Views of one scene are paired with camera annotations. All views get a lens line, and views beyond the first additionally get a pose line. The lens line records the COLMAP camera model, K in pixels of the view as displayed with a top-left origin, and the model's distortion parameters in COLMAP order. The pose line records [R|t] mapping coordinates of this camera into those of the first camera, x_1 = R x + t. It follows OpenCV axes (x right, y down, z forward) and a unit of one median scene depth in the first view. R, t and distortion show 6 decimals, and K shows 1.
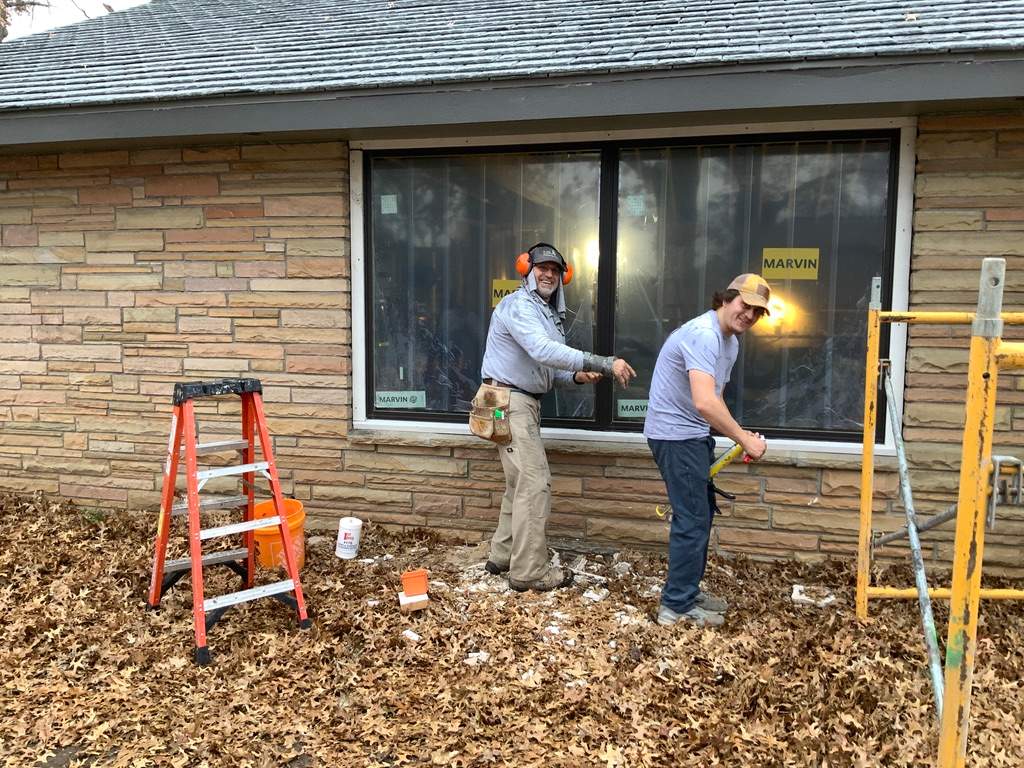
lens RADIAL K [[780.0, 0, 512.0], [0, 780.0, 384.0], [0, 0, 1]] dist [0.038111, -0.087832]
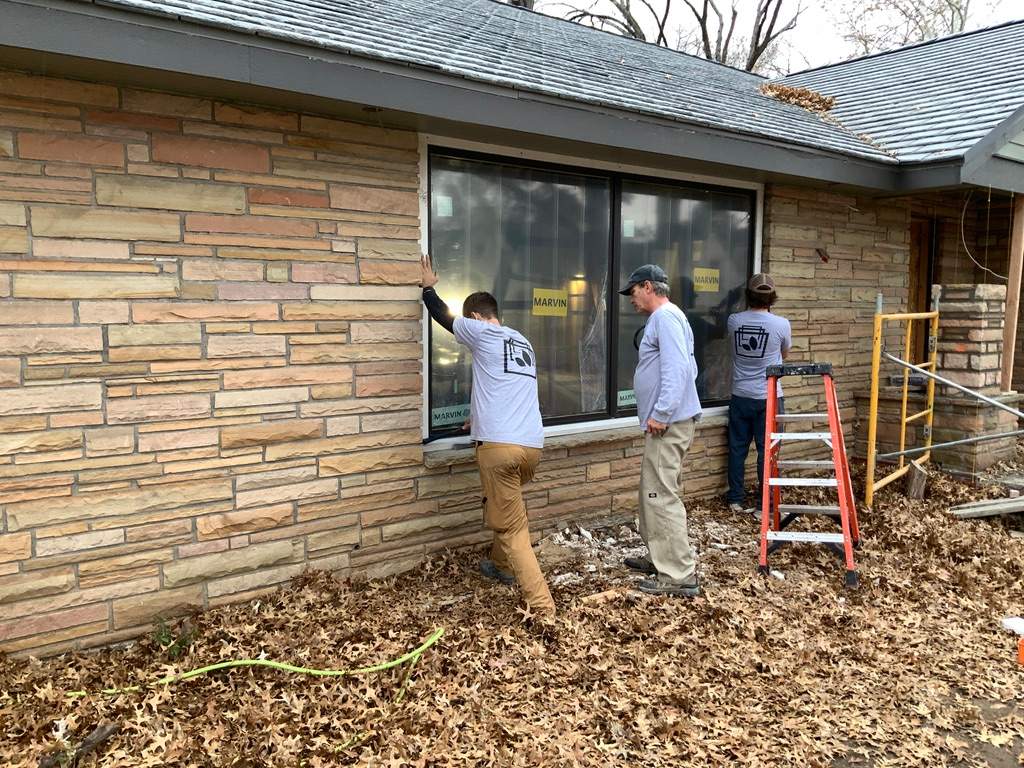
lens RADIAL K [[780.0, 0, 512.0], [0, 780.0, 384.0], [0, 0, 1]] dist [0.038111, -0.087832]
pose [[0.646124, -0.084533, 0.758537, -0.802419], [0.079637, 0.995890, 0.043149, -0.051419], [-0.759066, 0.032528, 0.650200, 0.330041]]
